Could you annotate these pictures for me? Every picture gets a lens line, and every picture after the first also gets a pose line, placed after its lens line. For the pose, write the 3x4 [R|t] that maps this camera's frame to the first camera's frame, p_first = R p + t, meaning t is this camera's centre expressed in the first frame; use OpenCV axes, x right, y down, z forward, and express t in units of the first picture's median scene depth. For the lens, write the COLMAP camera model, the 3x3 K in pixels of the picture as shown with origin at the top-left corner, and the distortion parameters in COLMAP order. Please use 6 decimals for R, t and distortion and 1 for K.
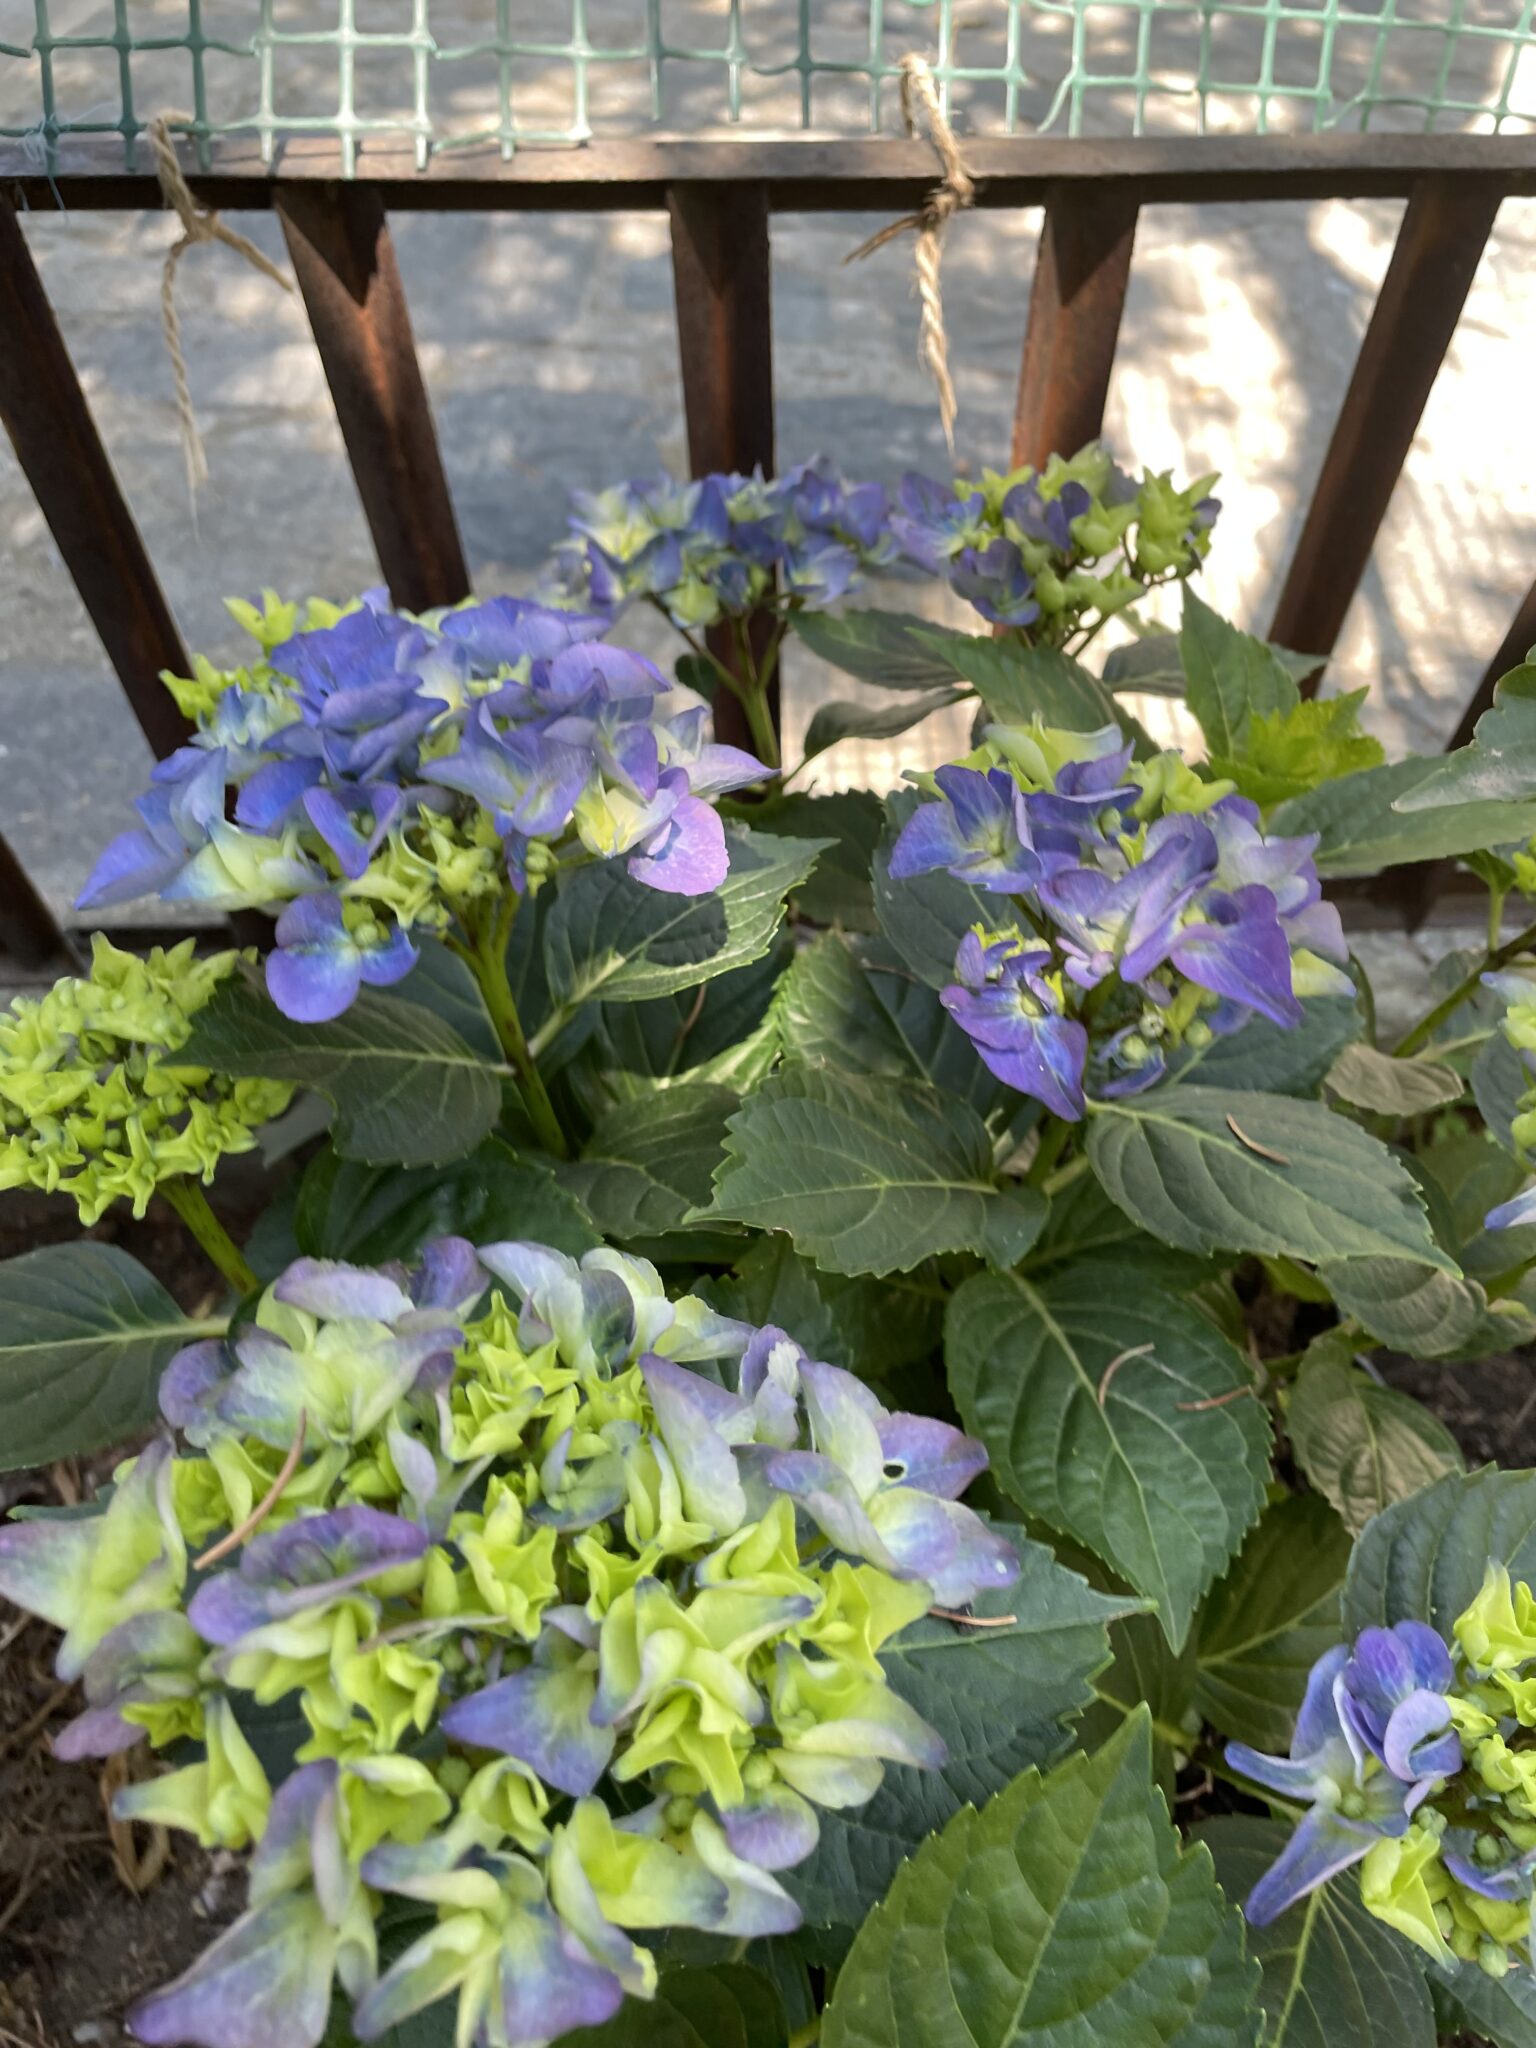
lens RADIAL K [[1533.9, 0, 773.2], [0, 1533.9, 939.5], [0, 0, 1]] dist [0.012749, -0.035527]
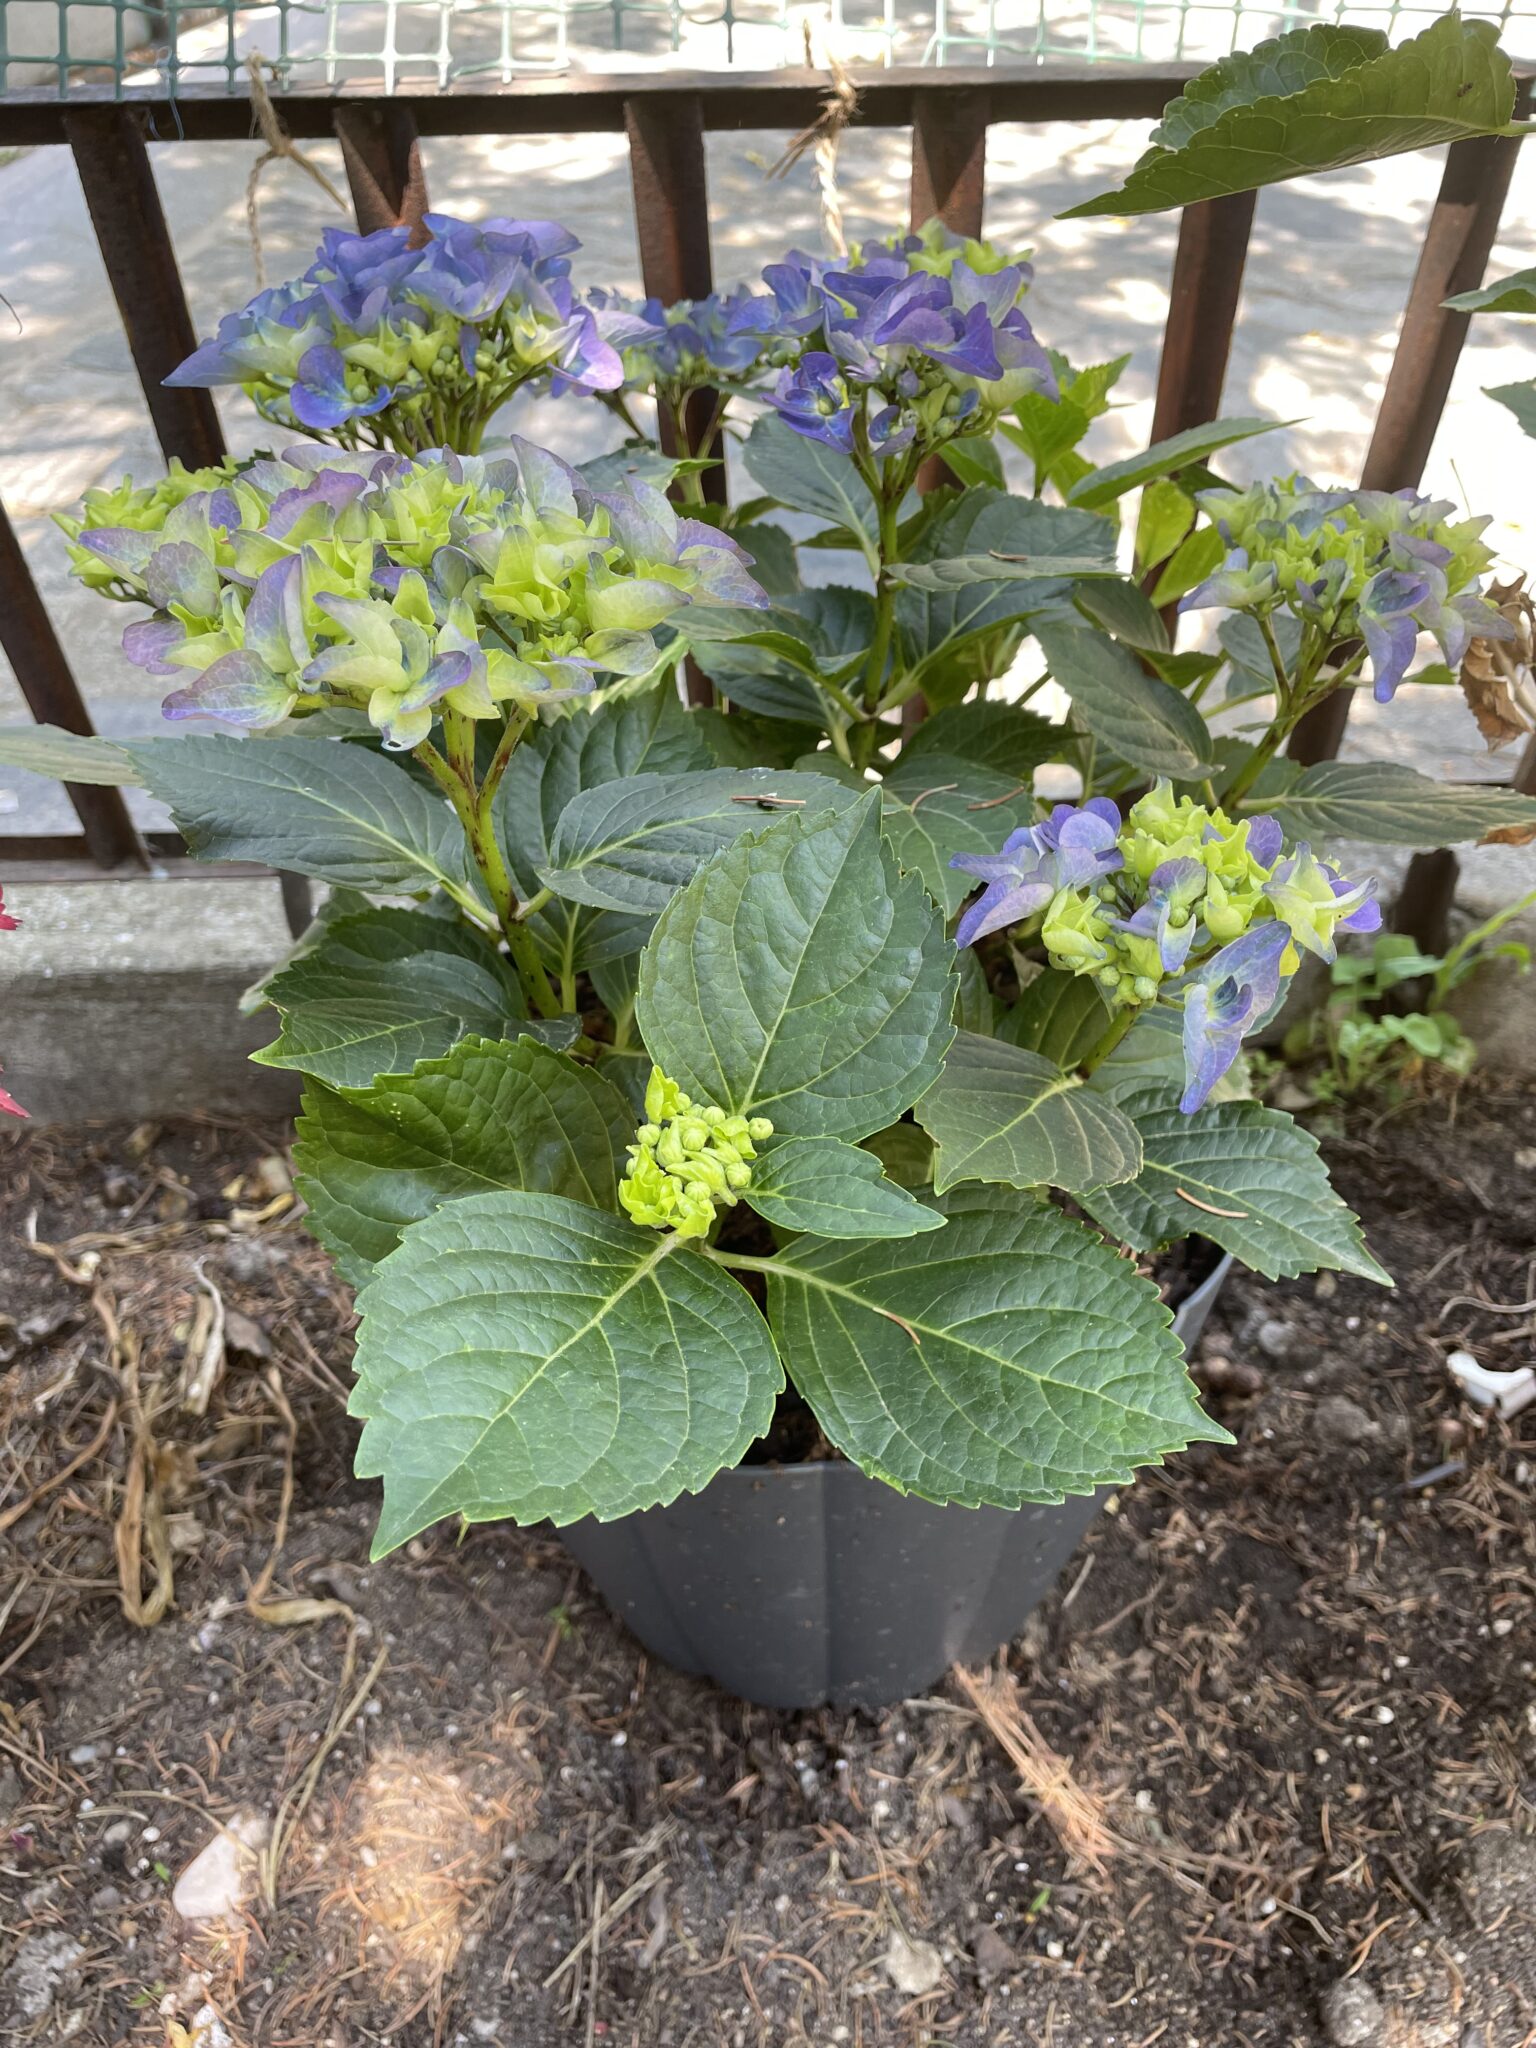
lens RADIAL K [[1533.9, 0, 771.0], [0, 1533.9, 1019.0], [0, 0, 1]] dist [0.012749, -0.035527]
pose [[0.999326, 0.000714, -0.036690, 0.102096], [-0.006246, 0.988528, -0.150909, 0.478803], [0.036161, 0.151036, 0.987867, -0.183693]]
